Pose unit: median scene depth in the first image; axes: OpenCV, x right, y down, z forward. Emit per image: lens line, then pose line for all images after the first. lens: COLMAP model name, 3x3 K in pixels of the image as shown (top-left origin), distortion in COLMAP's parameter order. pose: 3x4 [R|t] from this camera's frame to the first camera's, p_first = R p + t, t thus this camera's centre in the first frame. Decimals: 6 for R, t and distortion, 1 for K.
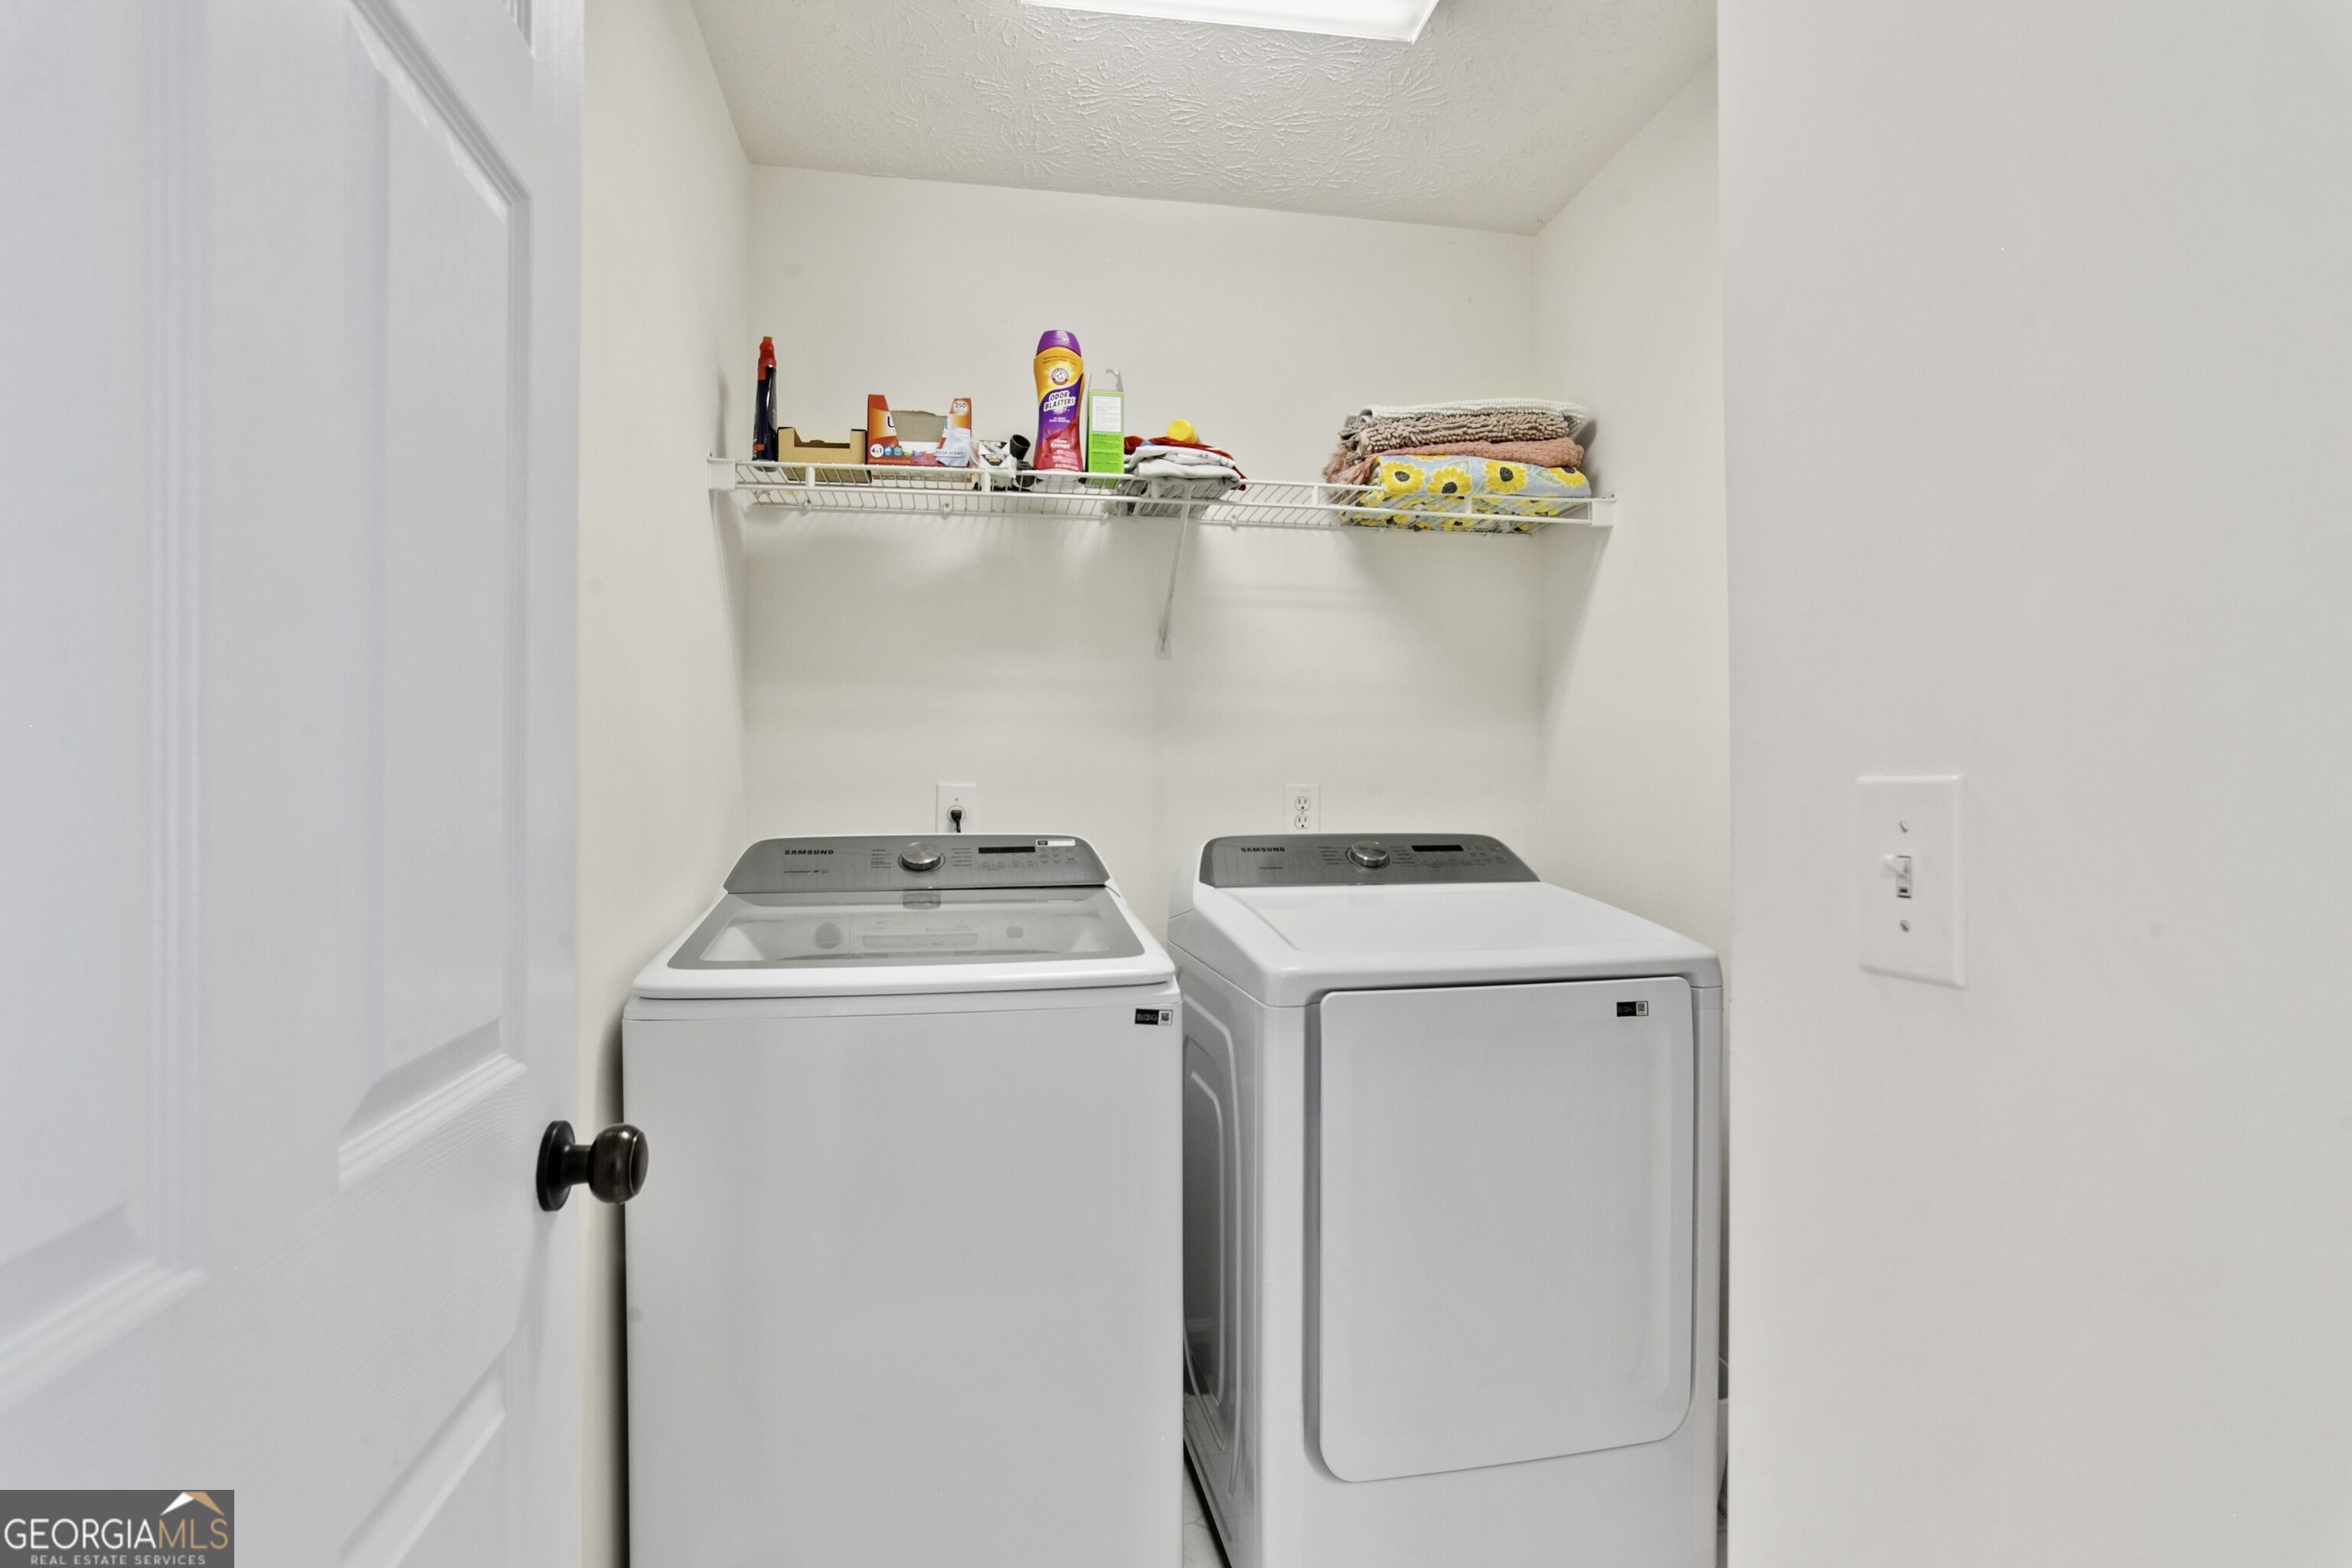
lens RADIAL K [[1145.6, 0, 1175.6], [0, 1145.6, 790.4], [0, 0, 1]] dist [-0.065706, 0.044563]
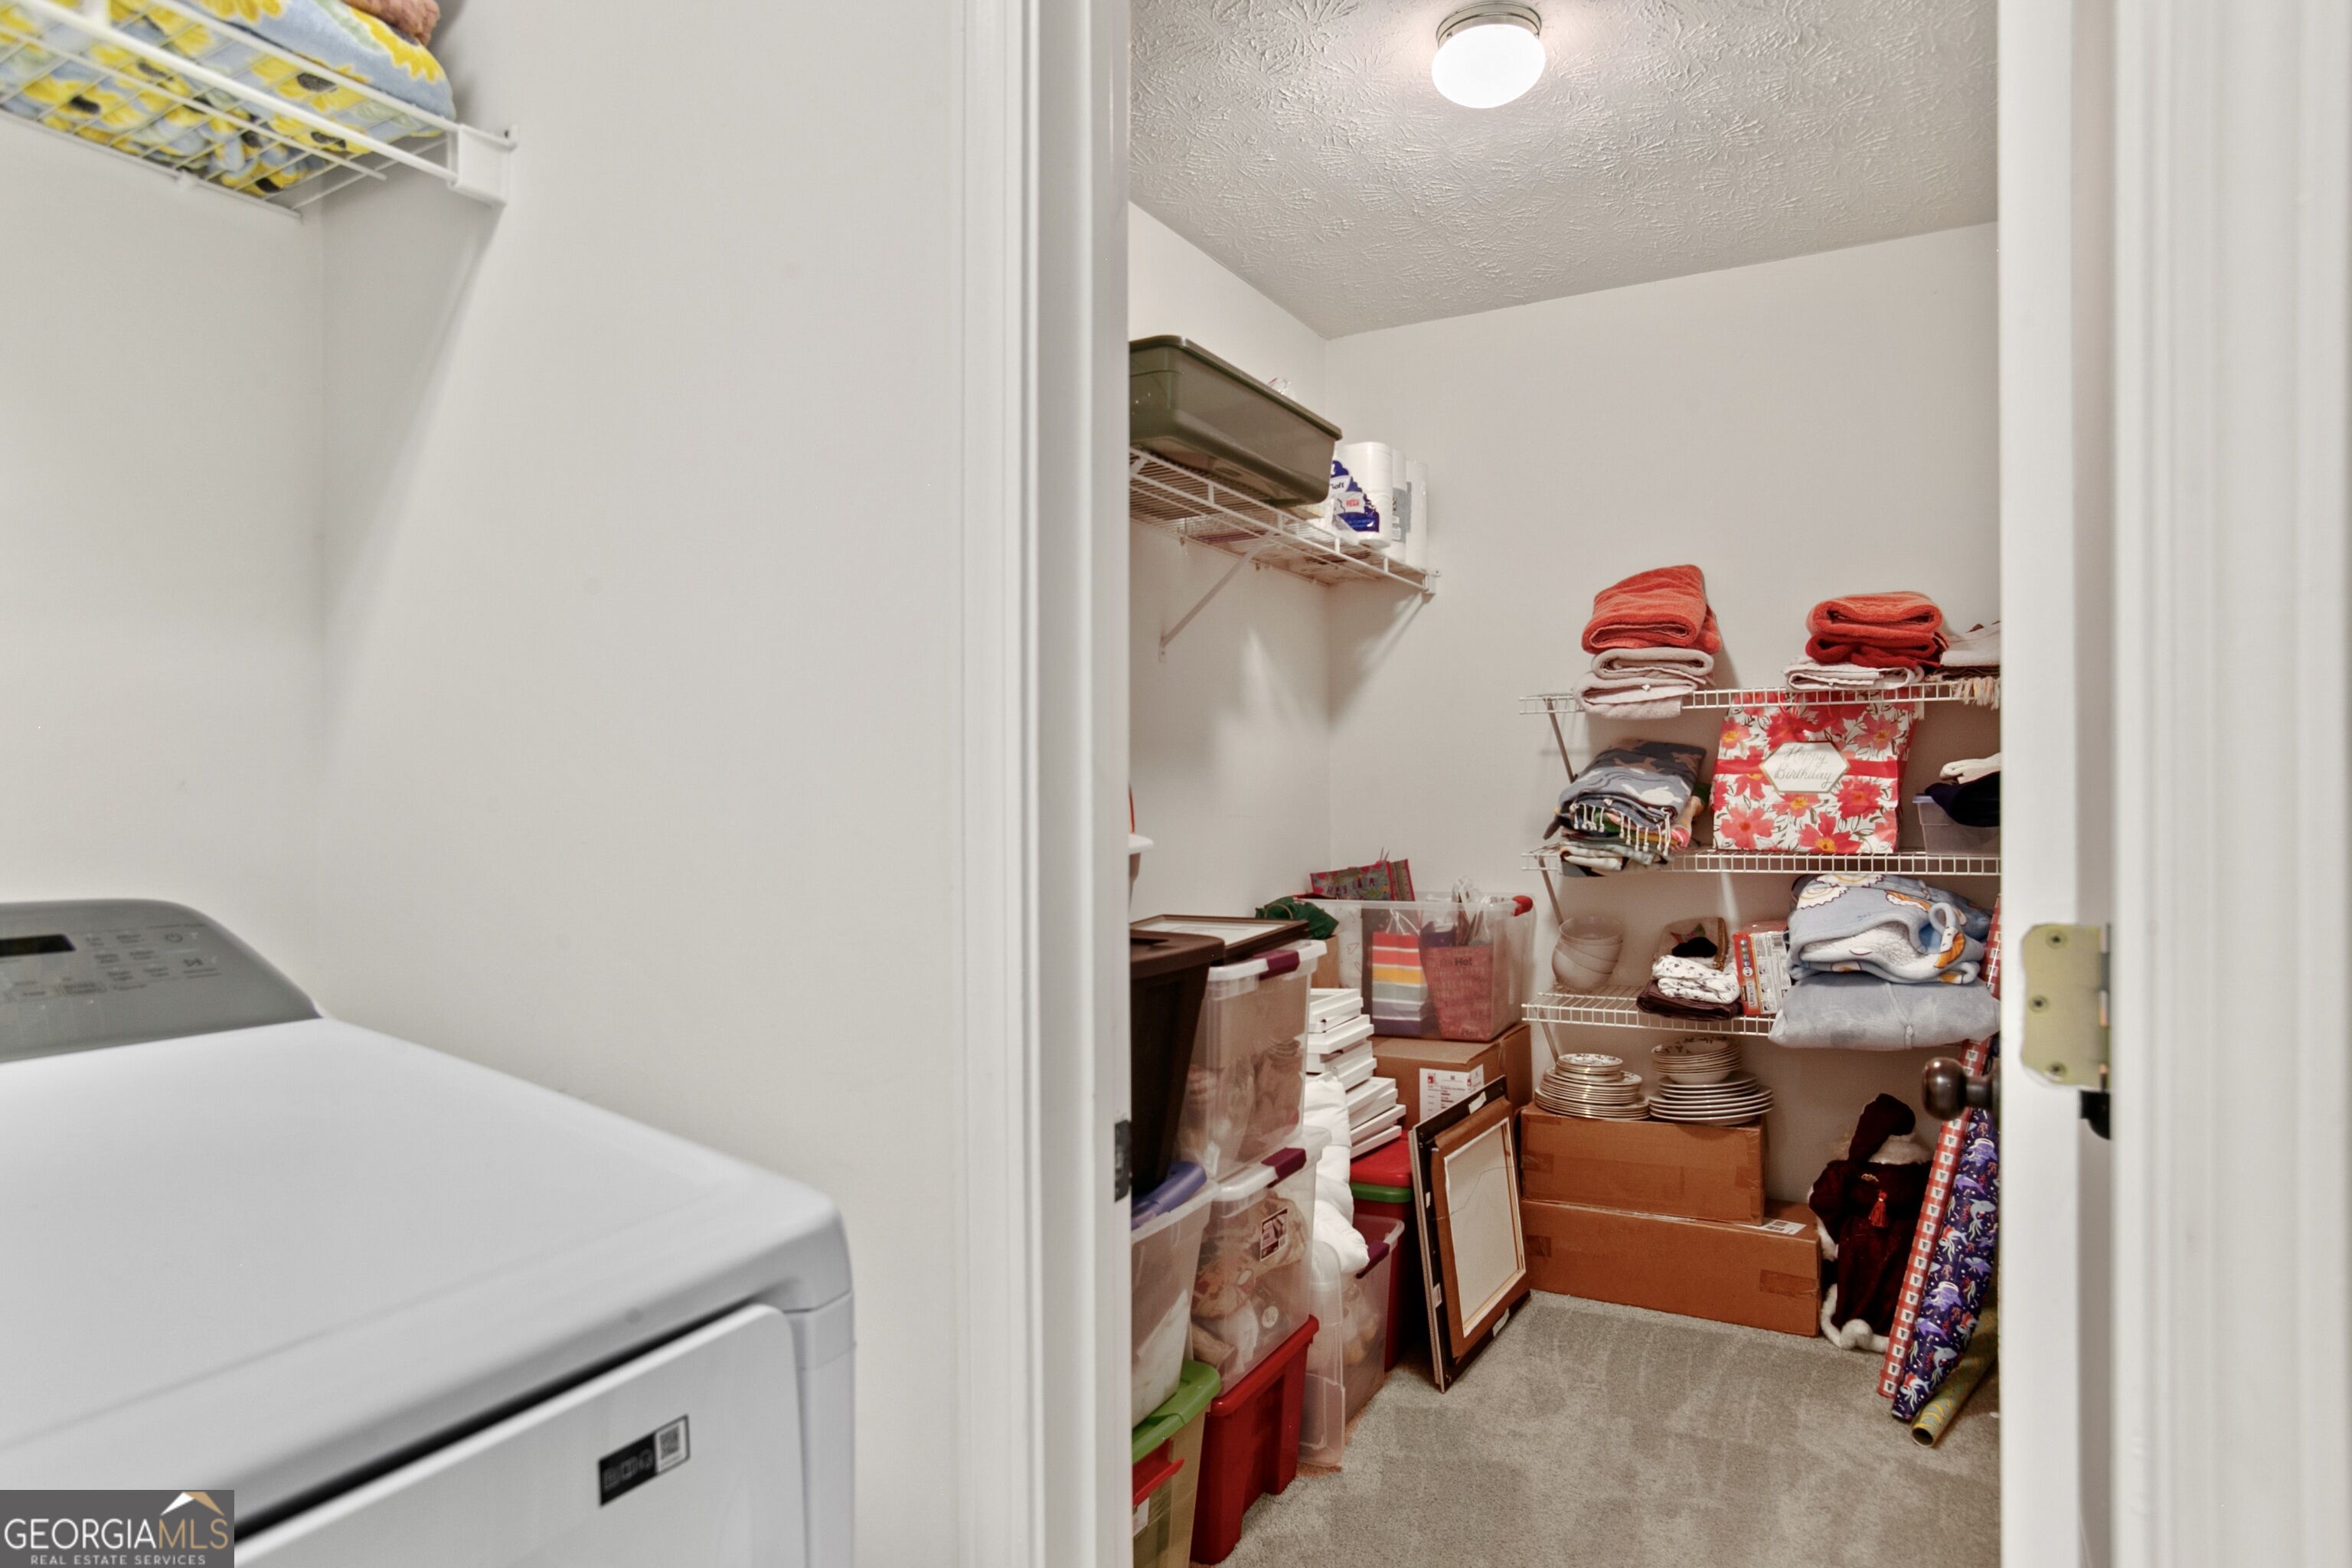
lens RADIAL K [[1372.3, 0, 1176.0], [0, 1372.3, 784.0], [0, 0, 1]] dist [-0.000137, 0.000509]
pose [[0.649091, 0.002278, 0.760707, 0.142897], [0.001383, 0.999990, -0.004175, 0.003194], [-0.760709, 0.003762, 0.649082, 0.439918]]
